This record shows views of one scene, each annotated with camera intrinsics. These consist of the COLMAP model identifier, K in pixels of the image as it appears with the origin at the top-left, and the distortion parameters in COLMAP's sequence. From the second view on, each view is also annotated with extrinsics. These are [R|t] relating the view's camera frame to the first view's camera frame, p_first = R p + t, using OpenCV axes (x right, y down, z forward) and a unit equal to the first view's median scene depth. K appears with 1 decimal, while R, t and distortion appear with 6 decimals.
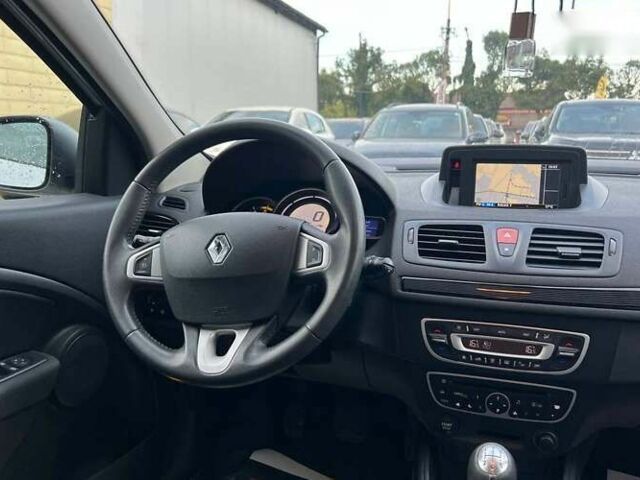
lens RADIAL K [[607.5, 0, 320.0], [0, 607.5, 240.0], [0, 0, 1]] dist [0.041807, -0.005328]
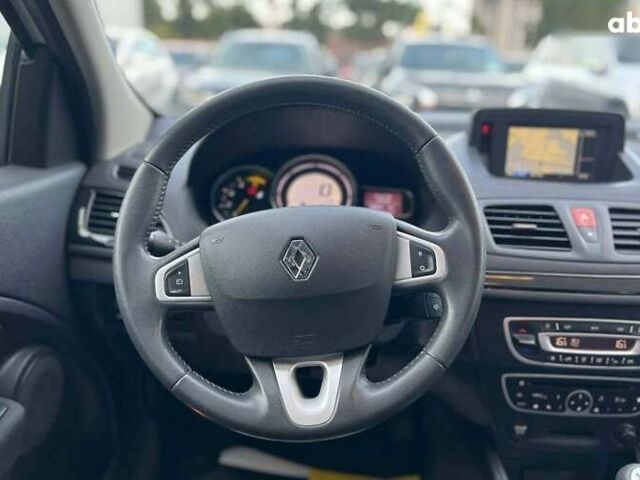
lens RADIAL K [[607.5, 0, 320.0], [0, 607.5, 240.0], [0, 0, 1]] dist [0.041807, -0.005328]
pose [[0.955724, -0.053475, 0.289365, -0.336702], [0.019261, 0.992609, 0.119822, -0.092198], [-0.293634, -0.108943, 0.949690, 0.266681]]
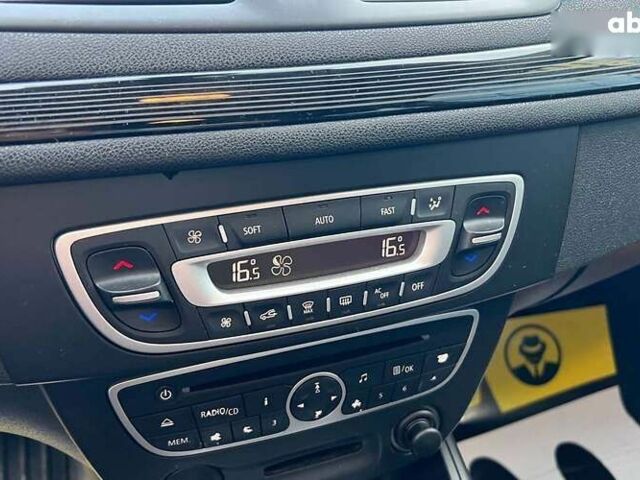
lens RADIAL K [[607.5, 0, 320.0], [0, 607.5, 240.0], [0, 0, 1]] dist [0.041807, -0.005328]
pose [[0.790200, -0.267137, 0.551563, 0.111860], [0.097111, 0.943207, 0.317694, 0.056609], [-0.605106, -0.197479, 0.771265, 0.731395]]
